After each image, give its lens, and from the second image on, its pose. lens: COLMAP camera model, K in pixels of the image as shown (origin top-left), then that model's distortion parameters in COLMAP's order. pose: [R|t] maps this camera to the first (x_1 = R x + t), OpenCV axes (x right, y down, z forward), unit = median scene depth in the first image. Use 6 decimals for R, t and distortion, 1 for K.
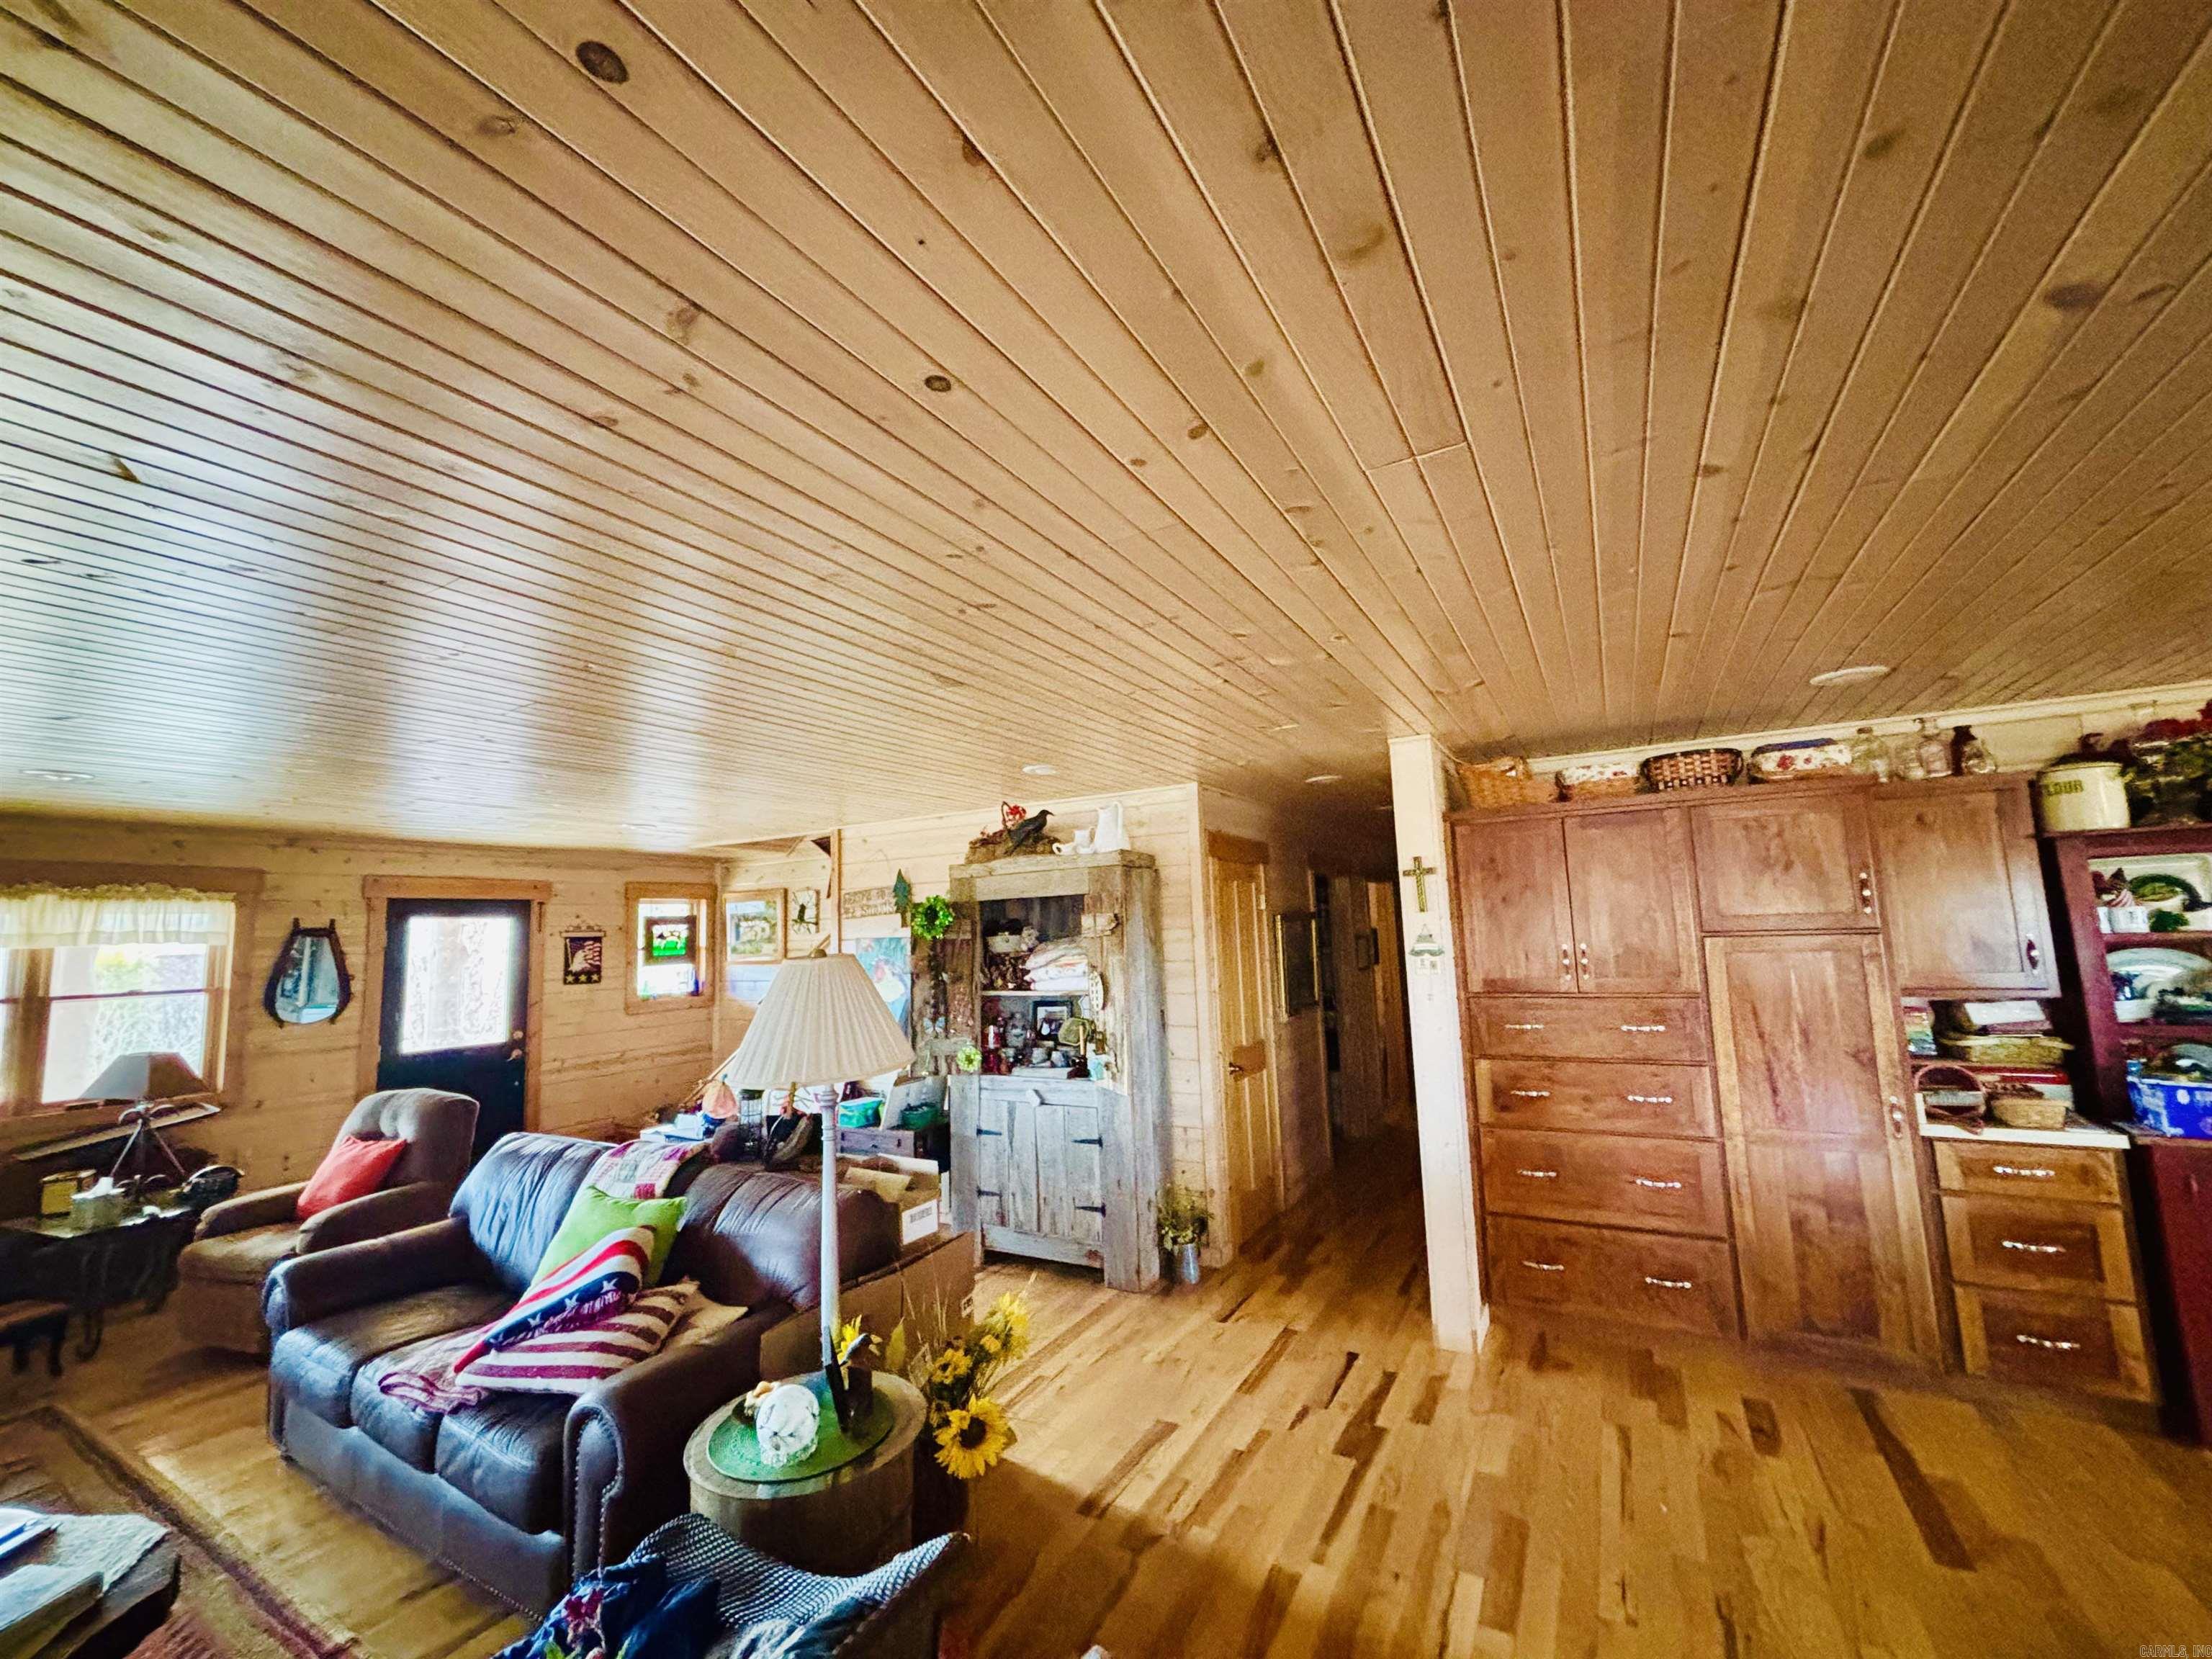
lens RADIAL K [[893.5, 0, 1105.9], [0, 893.5, 824.1], [0, 0, 1]] dist [-0.002996, 0.000707]
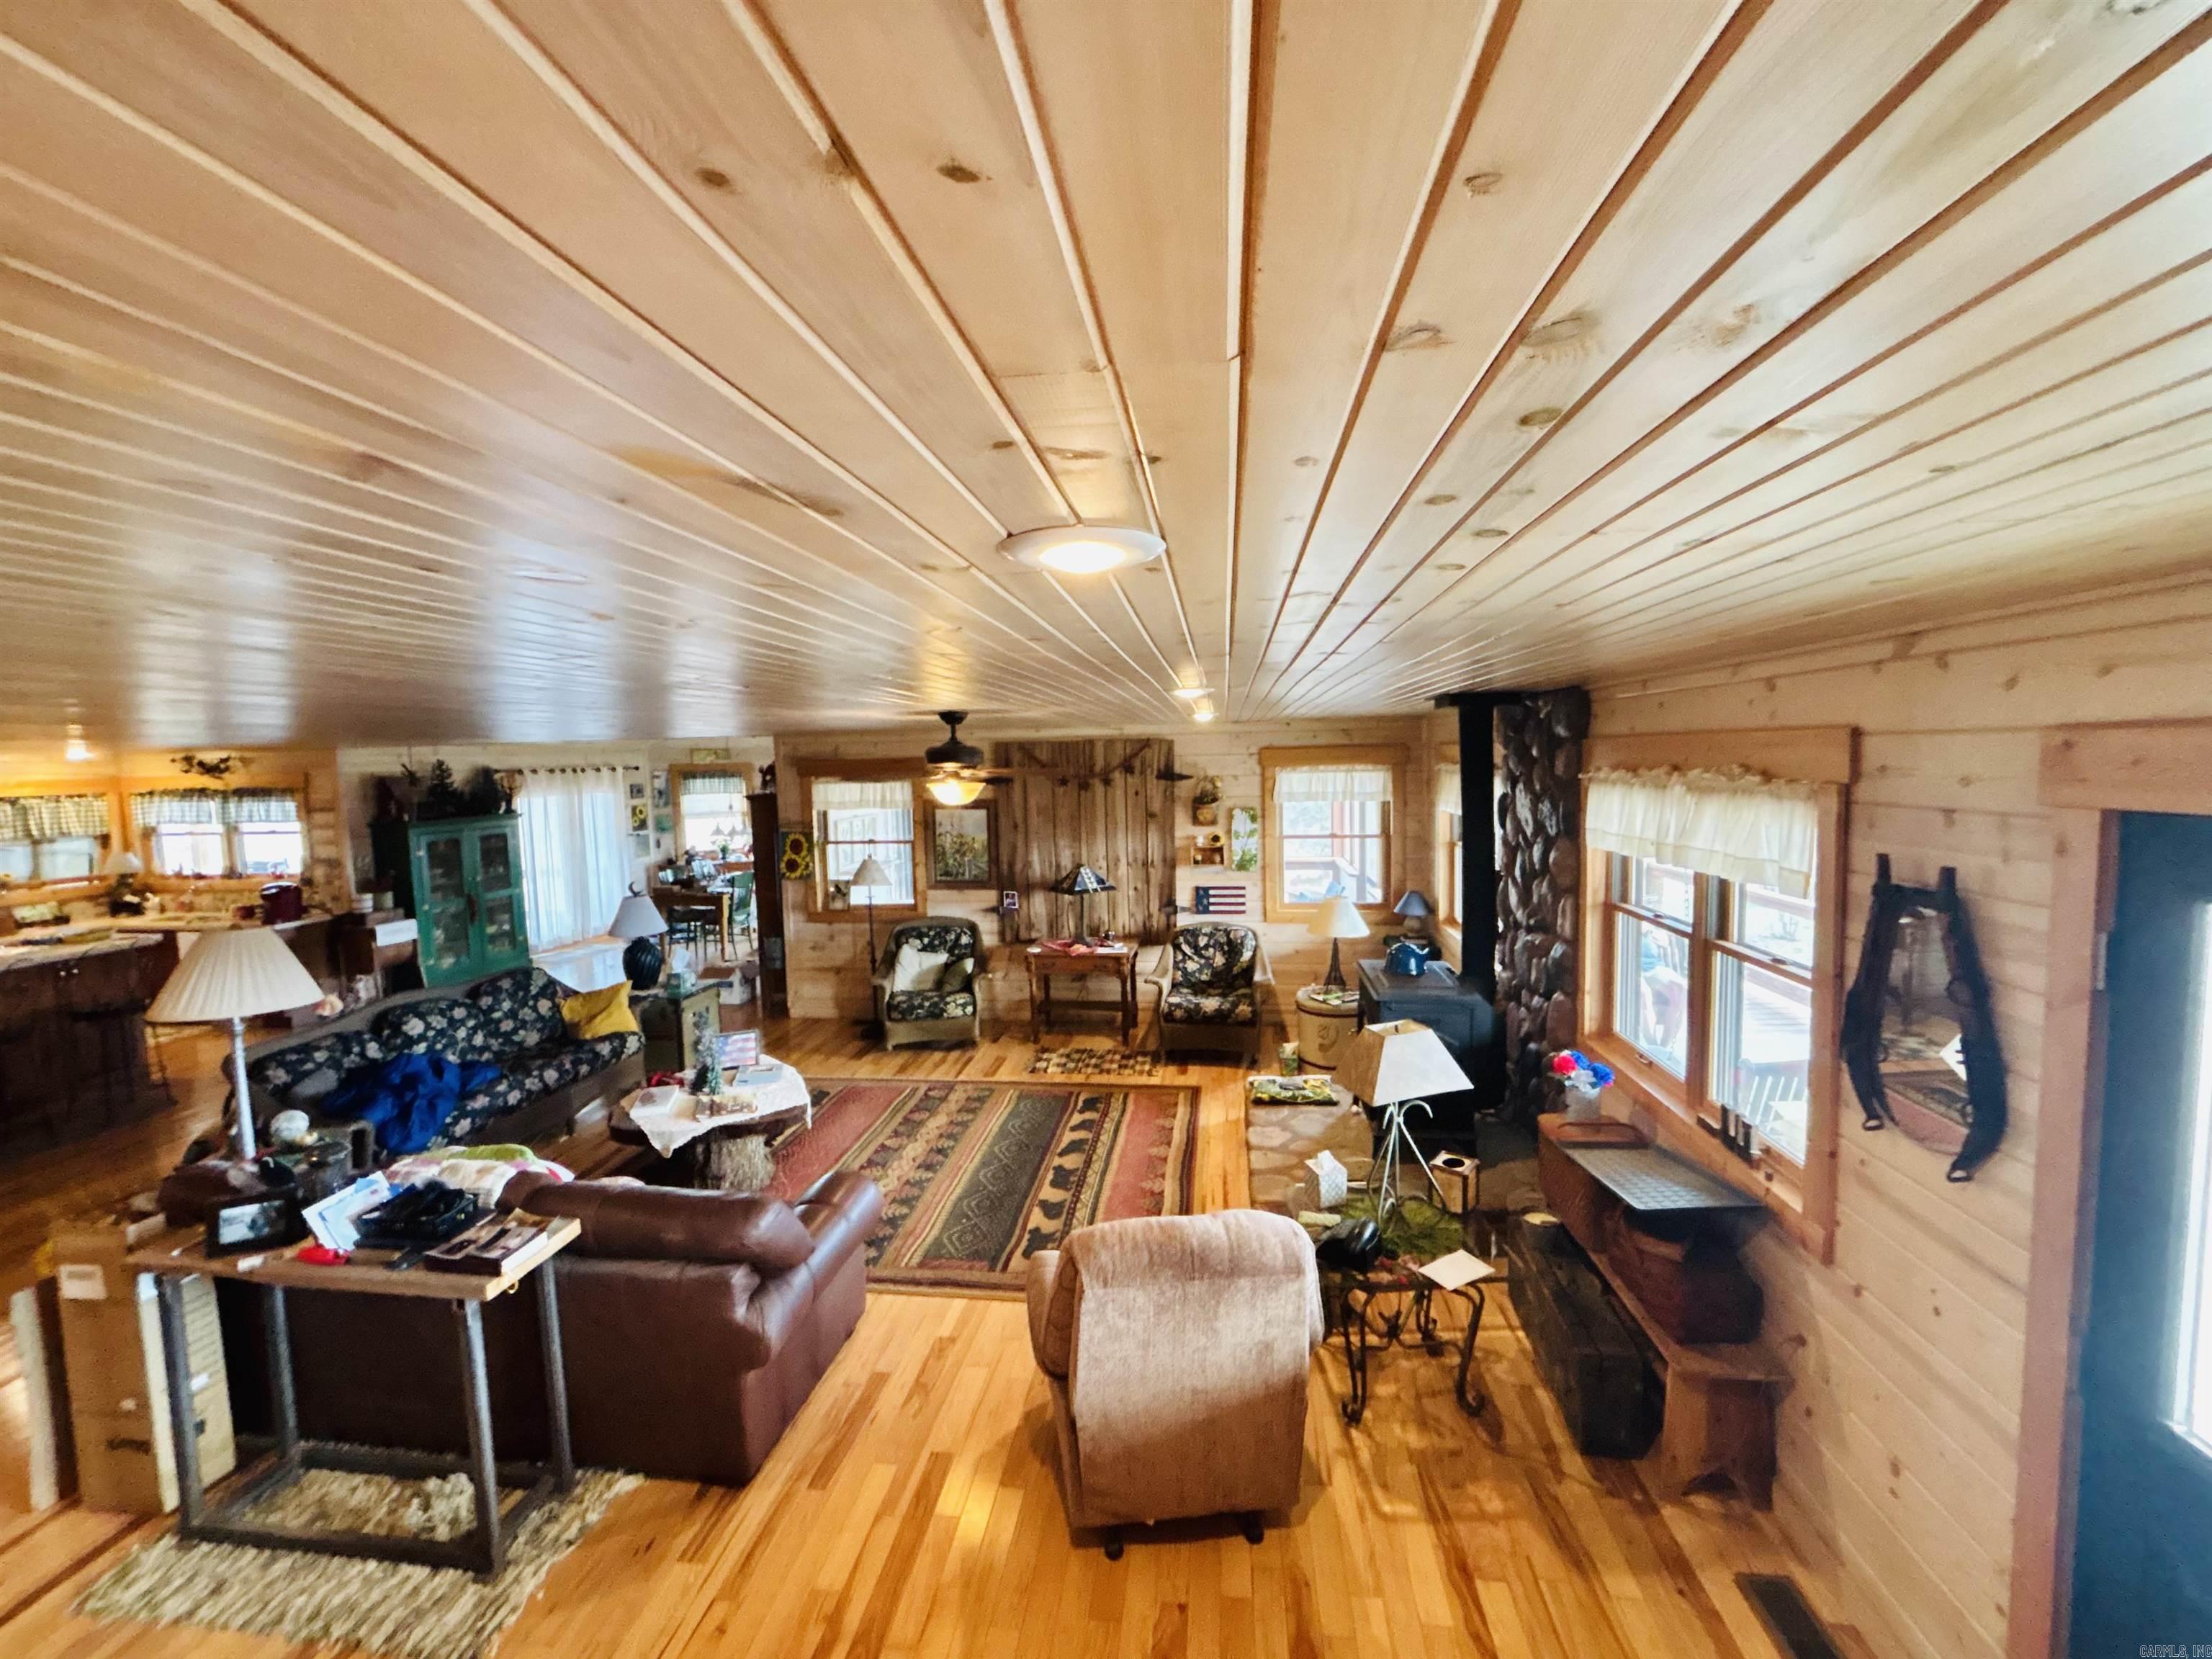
lens RADIAL K [[893.5, 0, 1110.3], [0, 893.5, 824.4], [0, 0, 1]] dist [-0.002996, 0.000707]
pose [[-0.925806, 0.082719, -0.368836, -0.740476], [0.097991, 0.994925, -0.022832, 0.109185], [0.365076, -0.057281, -0.929214, 1.923838]]
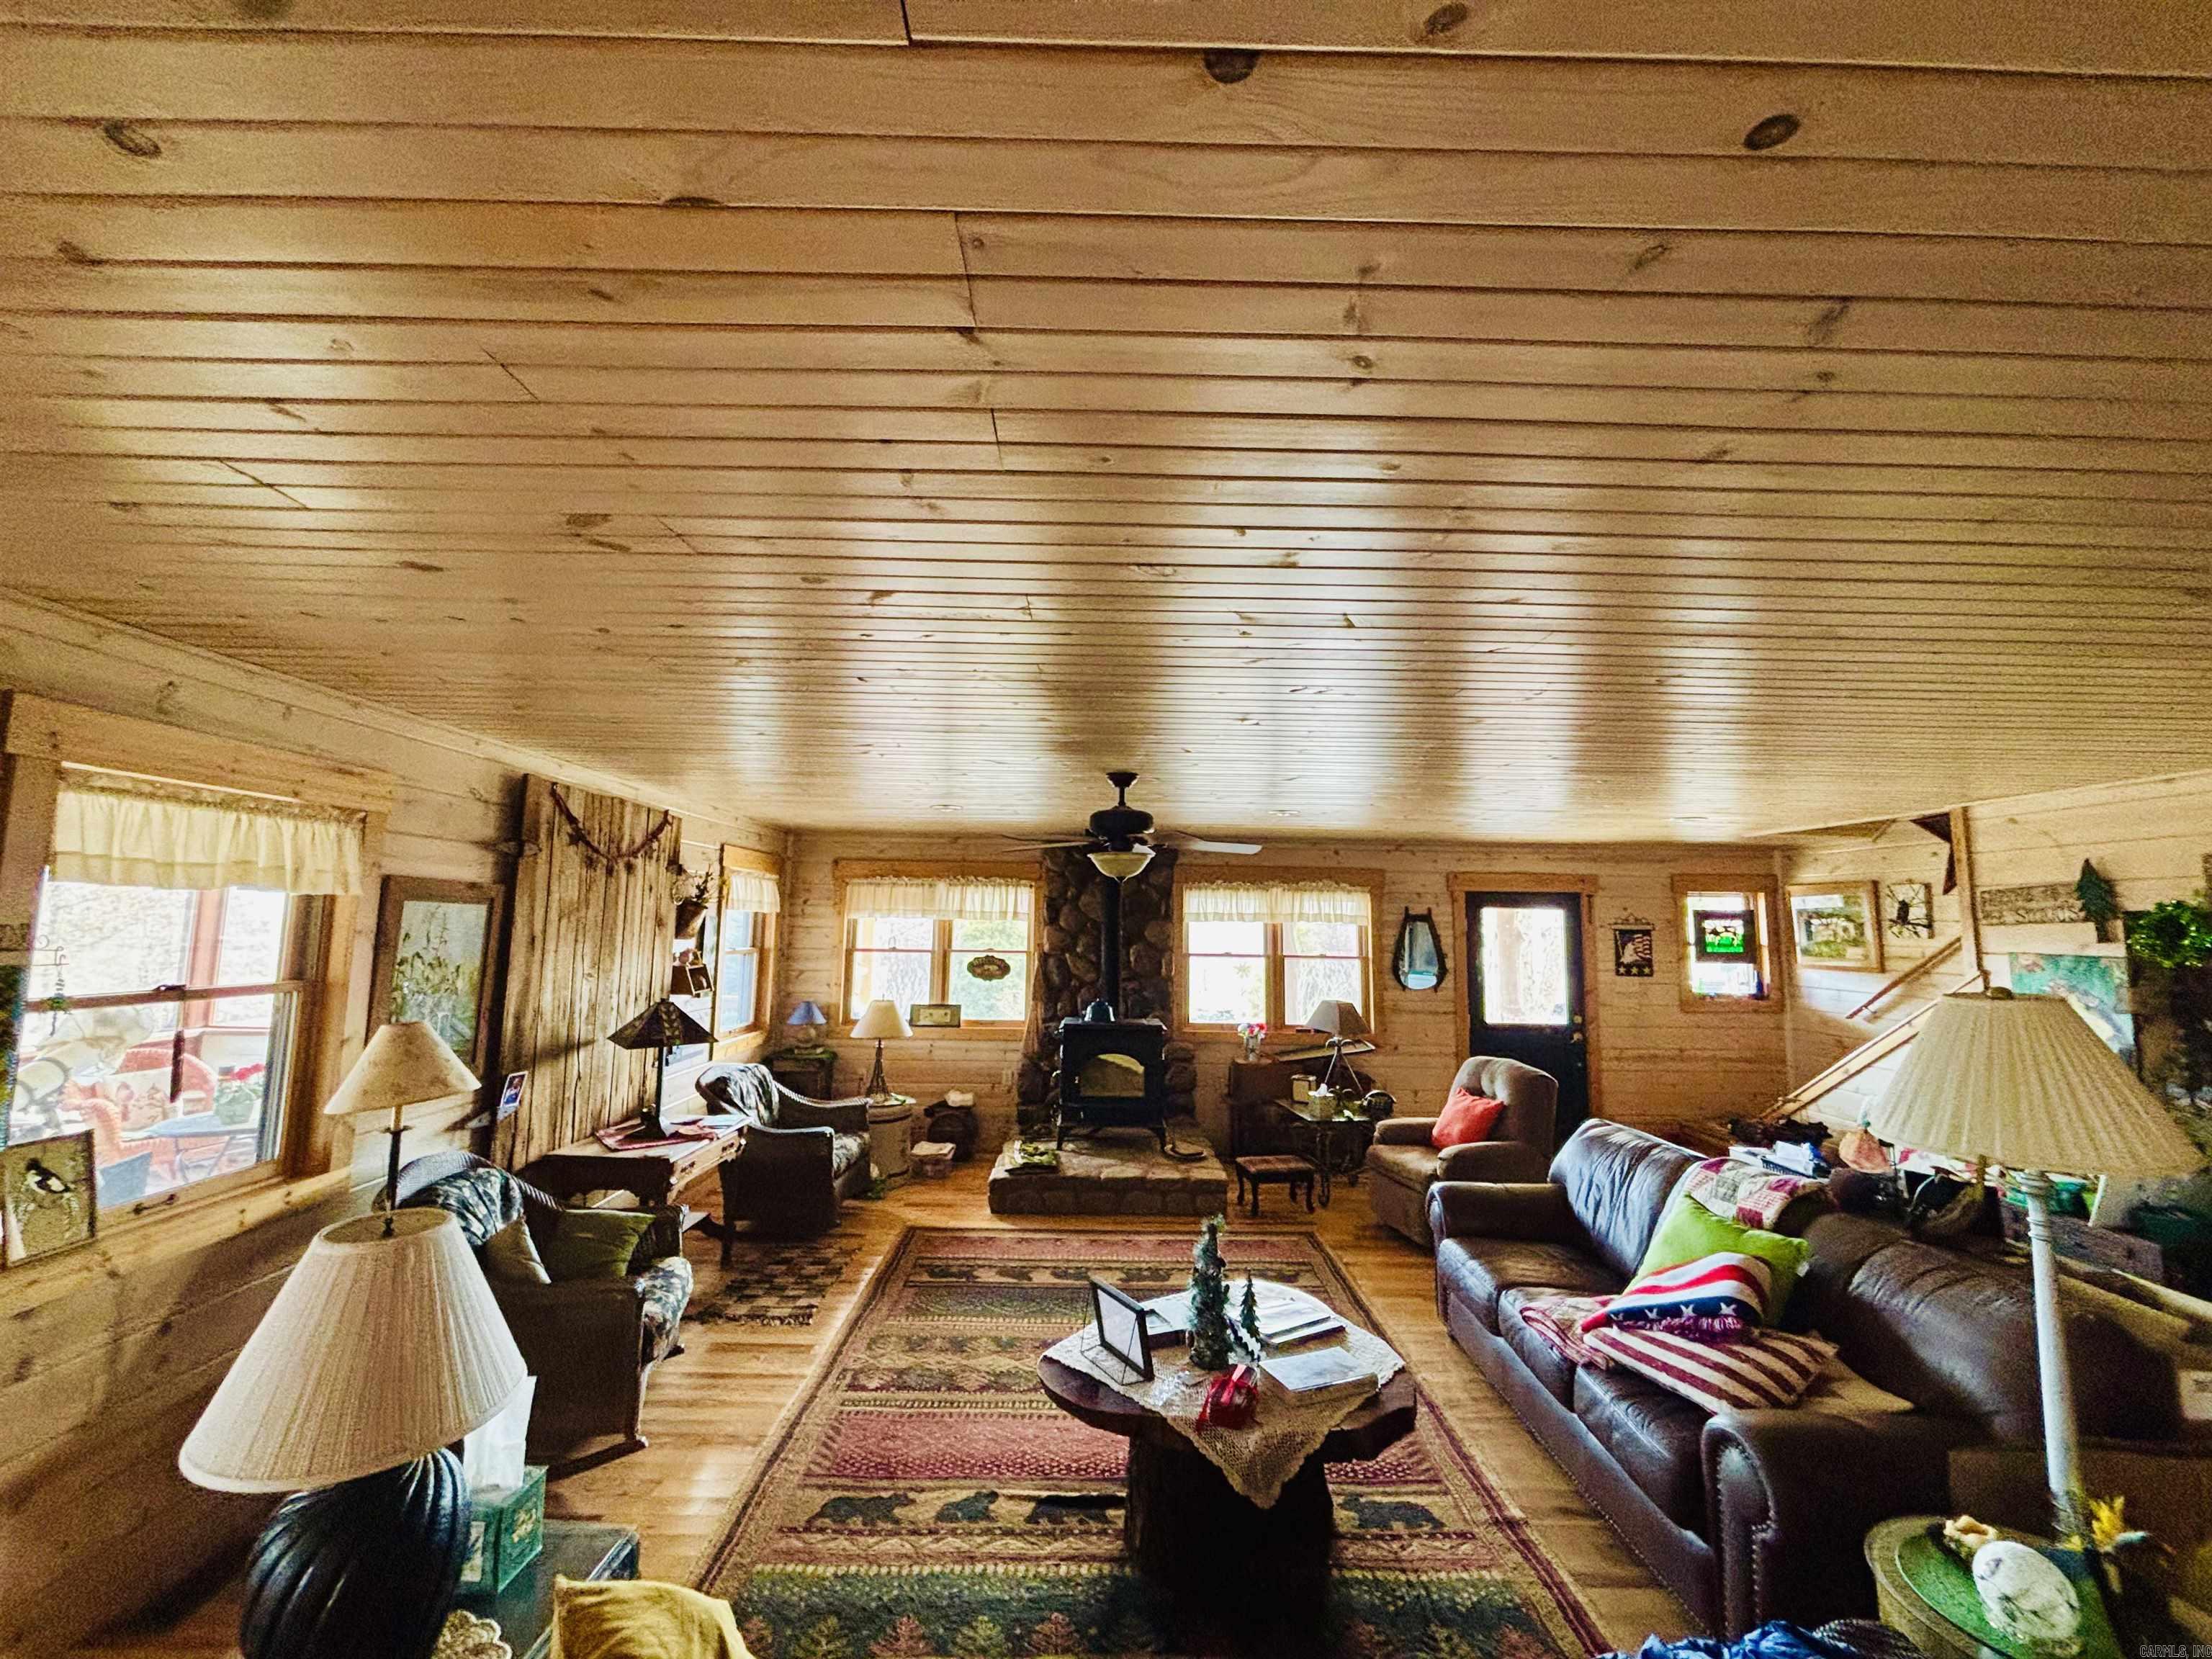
lens RADIAL K [[893.5, 0, 1101.1], [0, 893.5, 824.2], [0, 0, 1]] dist [-0.002996, 0.000707]
pose [[0.504928, -0.052411, -0.861569, -0.027011], [0.068811, 0.997422, -0.020348, -0.025336], [0.860414, -0.049011, 0.507233, -0.037072]]
